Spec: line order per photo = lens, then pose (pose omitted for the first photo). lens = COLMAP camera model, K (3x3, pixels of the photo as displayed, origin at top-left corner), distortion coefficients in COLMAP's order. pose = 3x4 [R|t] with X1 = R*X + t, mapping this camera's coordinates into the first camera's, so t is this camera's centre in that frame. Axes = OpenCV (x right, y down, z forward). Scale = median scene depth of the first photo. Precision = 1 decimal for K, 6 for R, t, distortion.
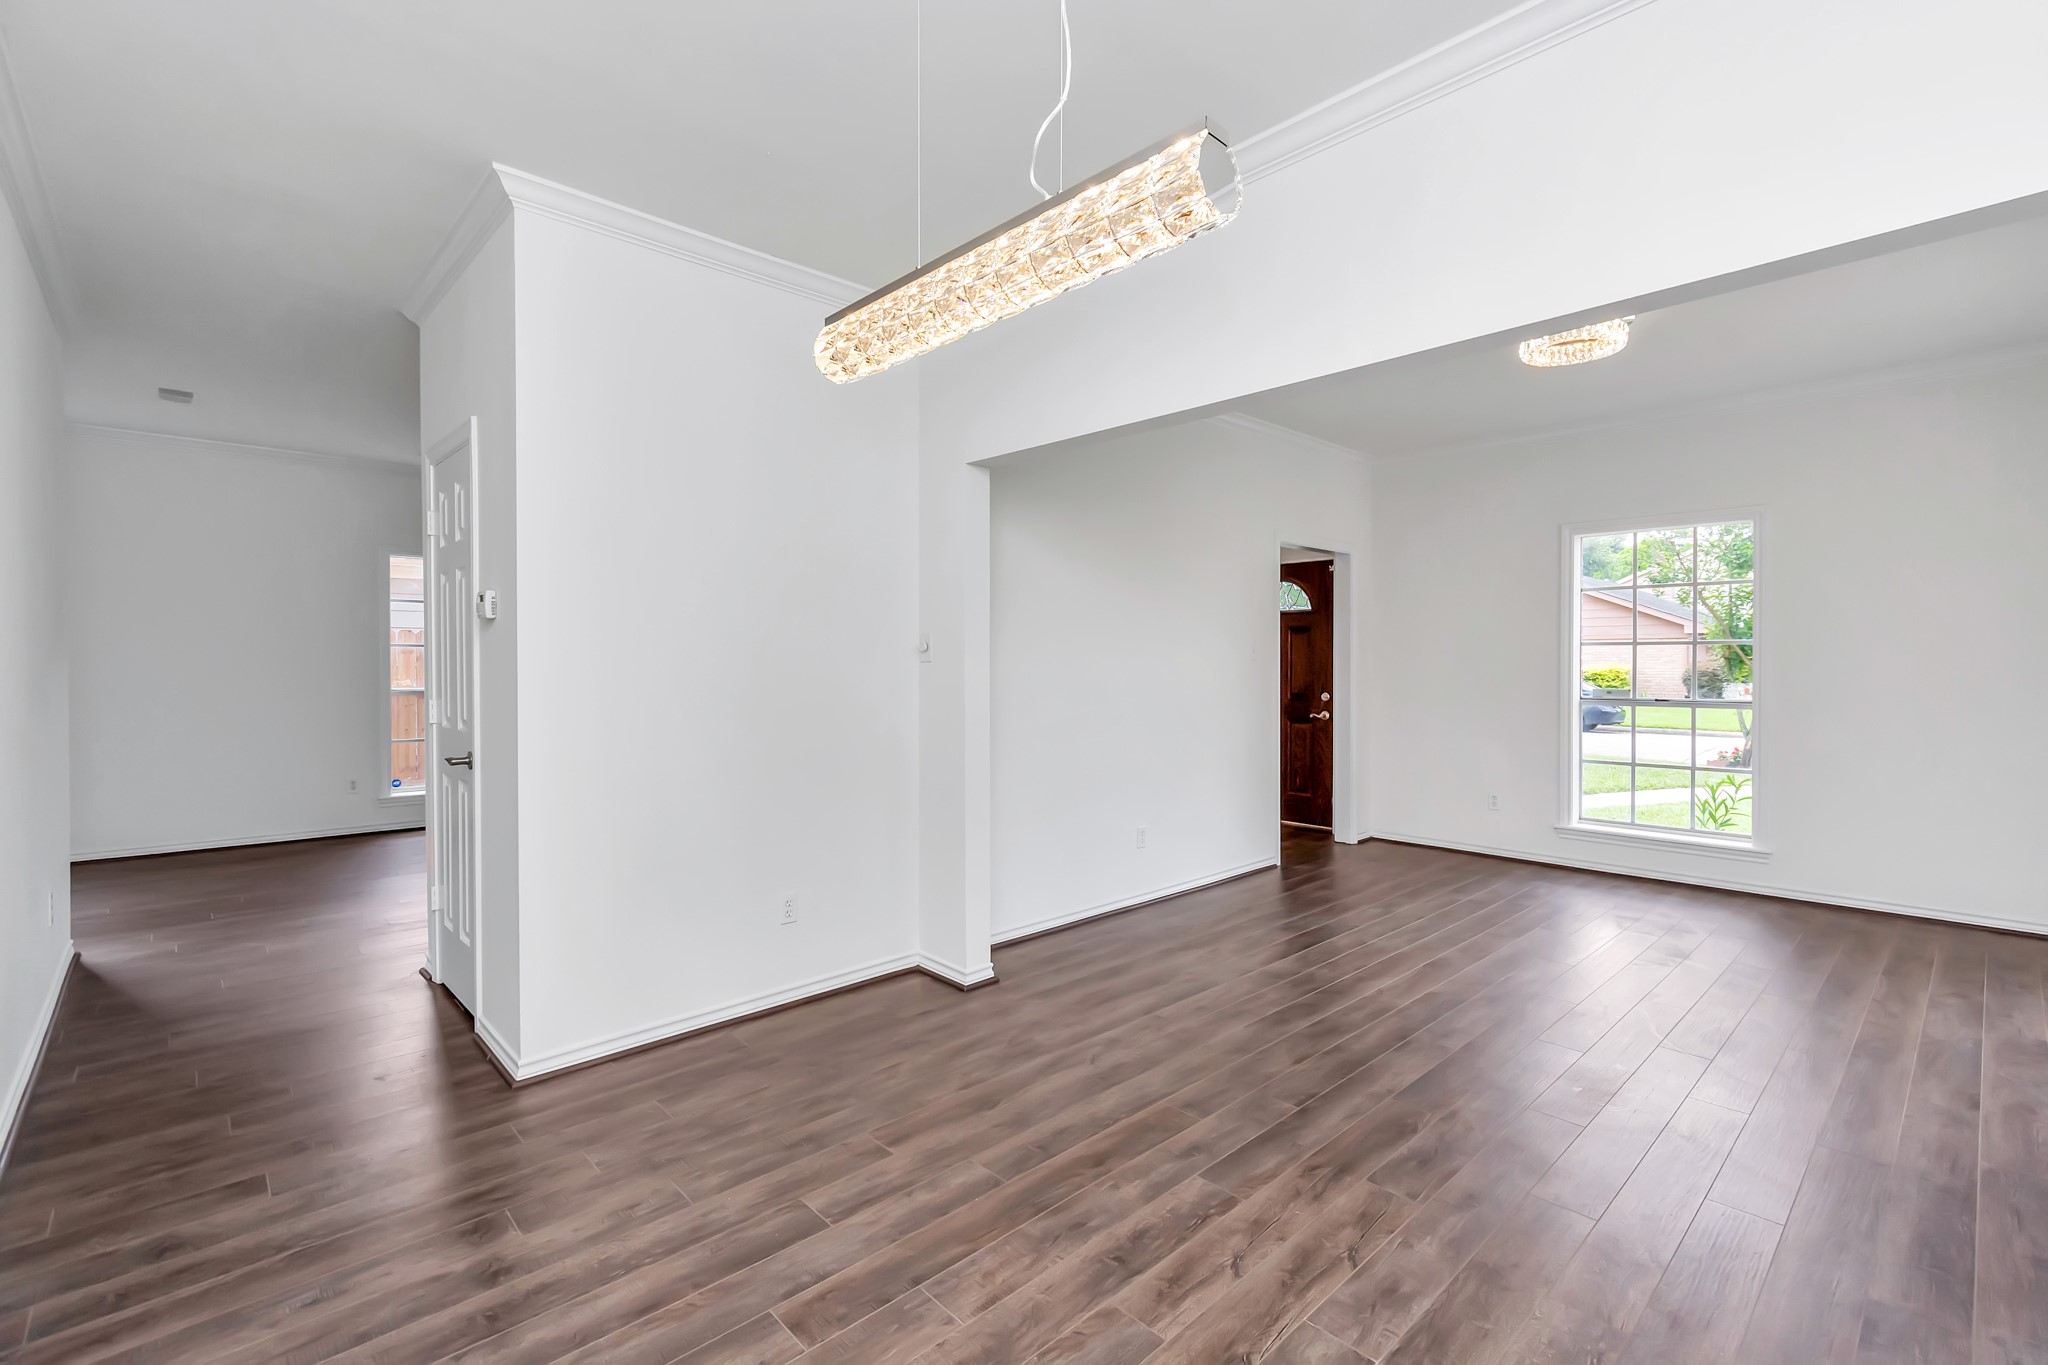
lens RADIAL K [[894.8, 0, 1061.7], [0, 894.8, 669.4], [0, 0, 1]] dist [0.007903, -0.000623]
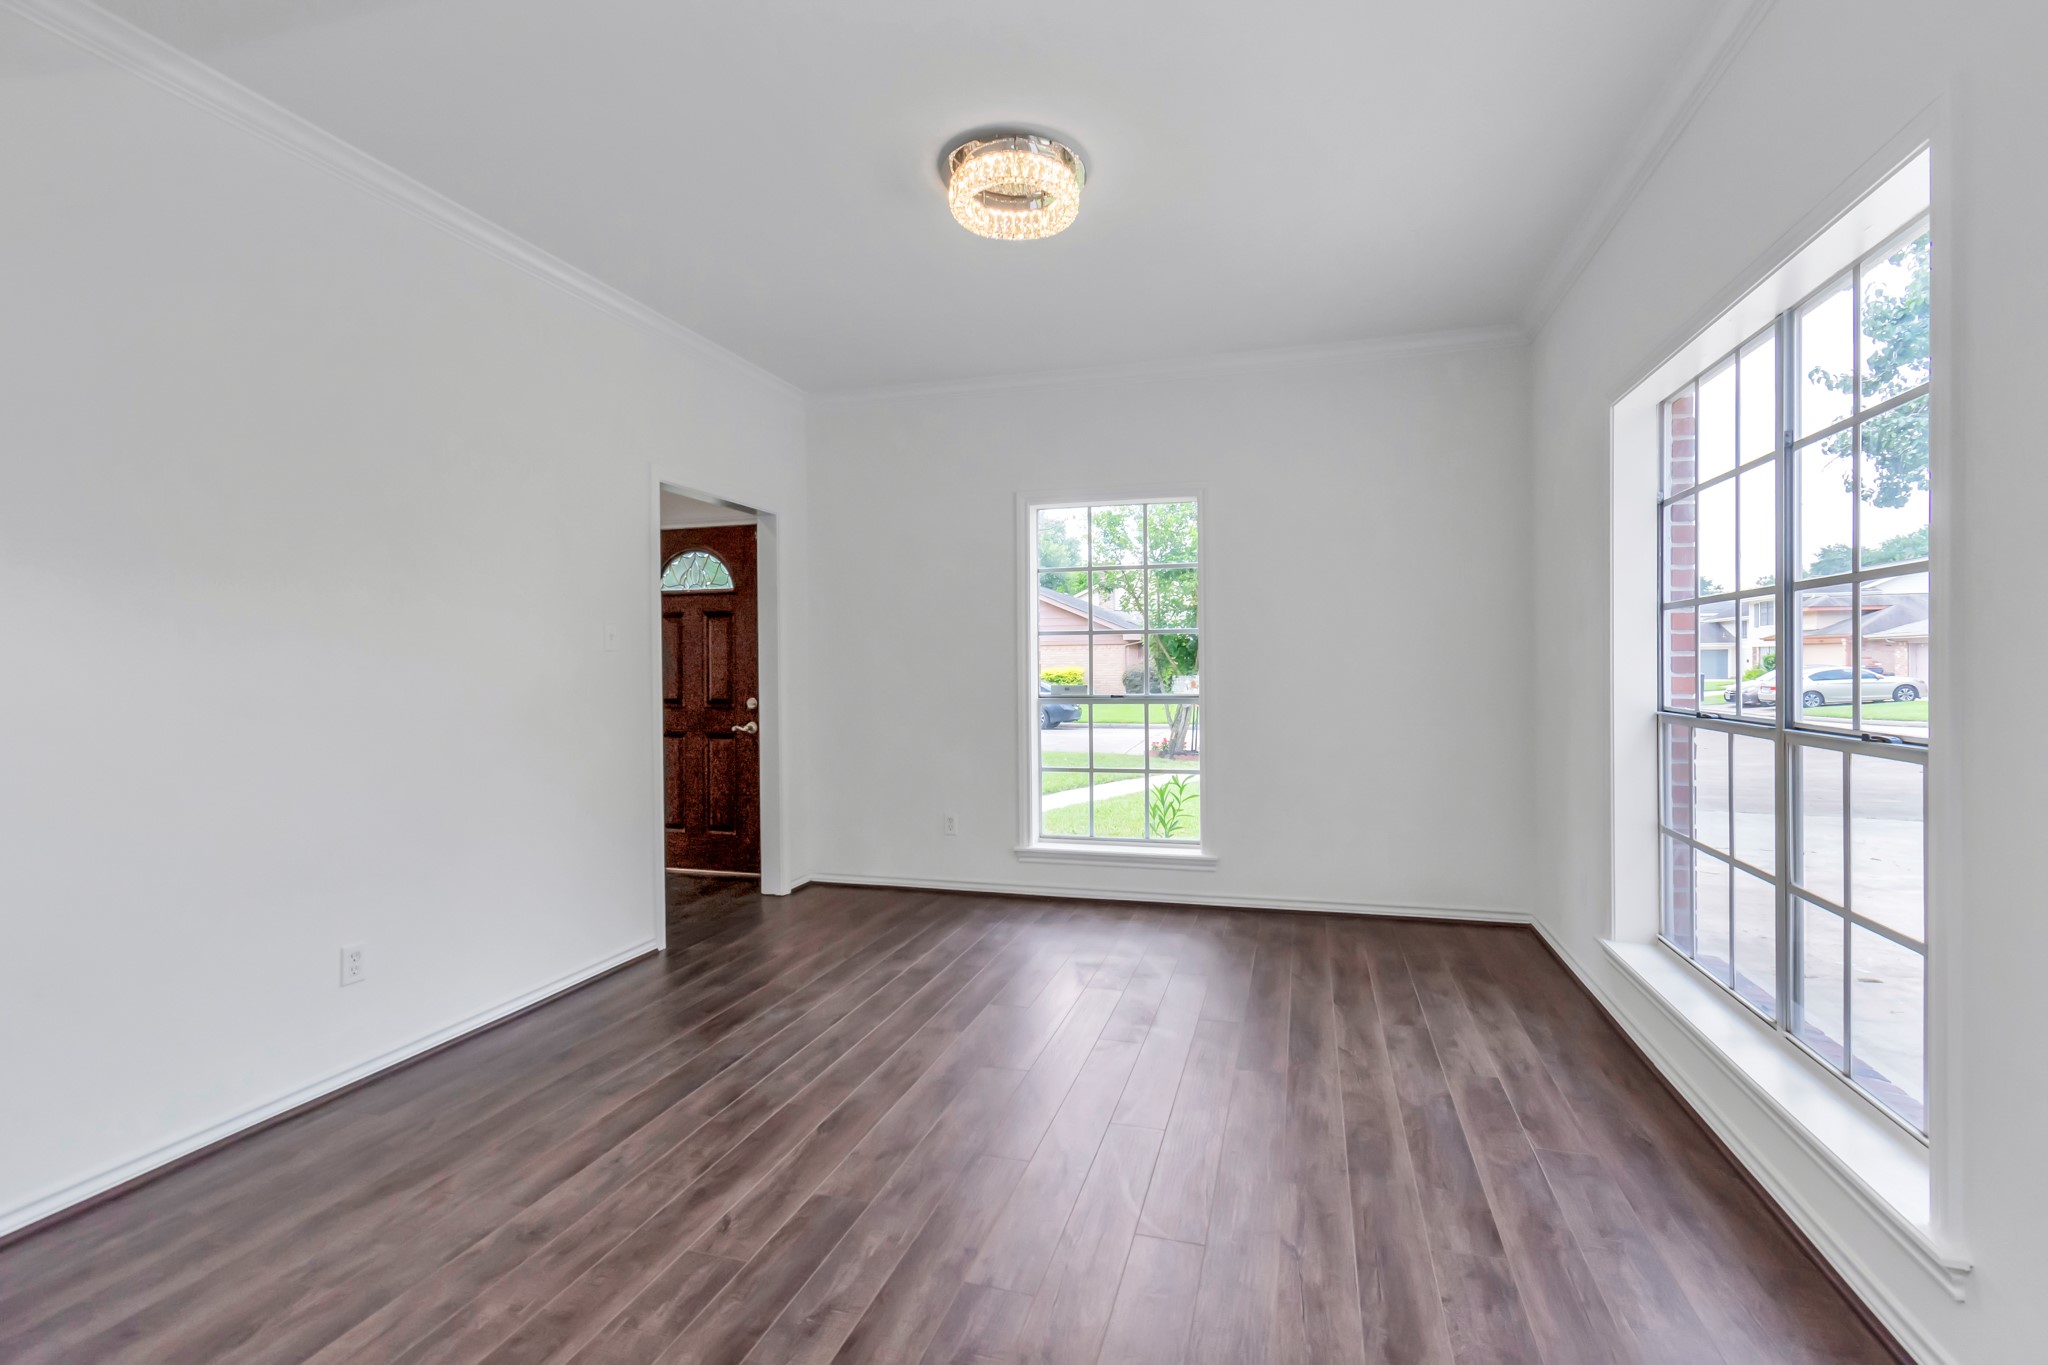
lens RADIAL K [[894.8, 0, 1061.7], [0, 894.8, 669.4], [0, 0, 1]] dist [0.007903, -0.000623]
pose [[0.857396, -0.008182, 0.514592, 0.174583], [0.011691, 0.999925, -0.003581, 0.010637], [-0.514524, 0.009086, 0.857428, 0.283324]]
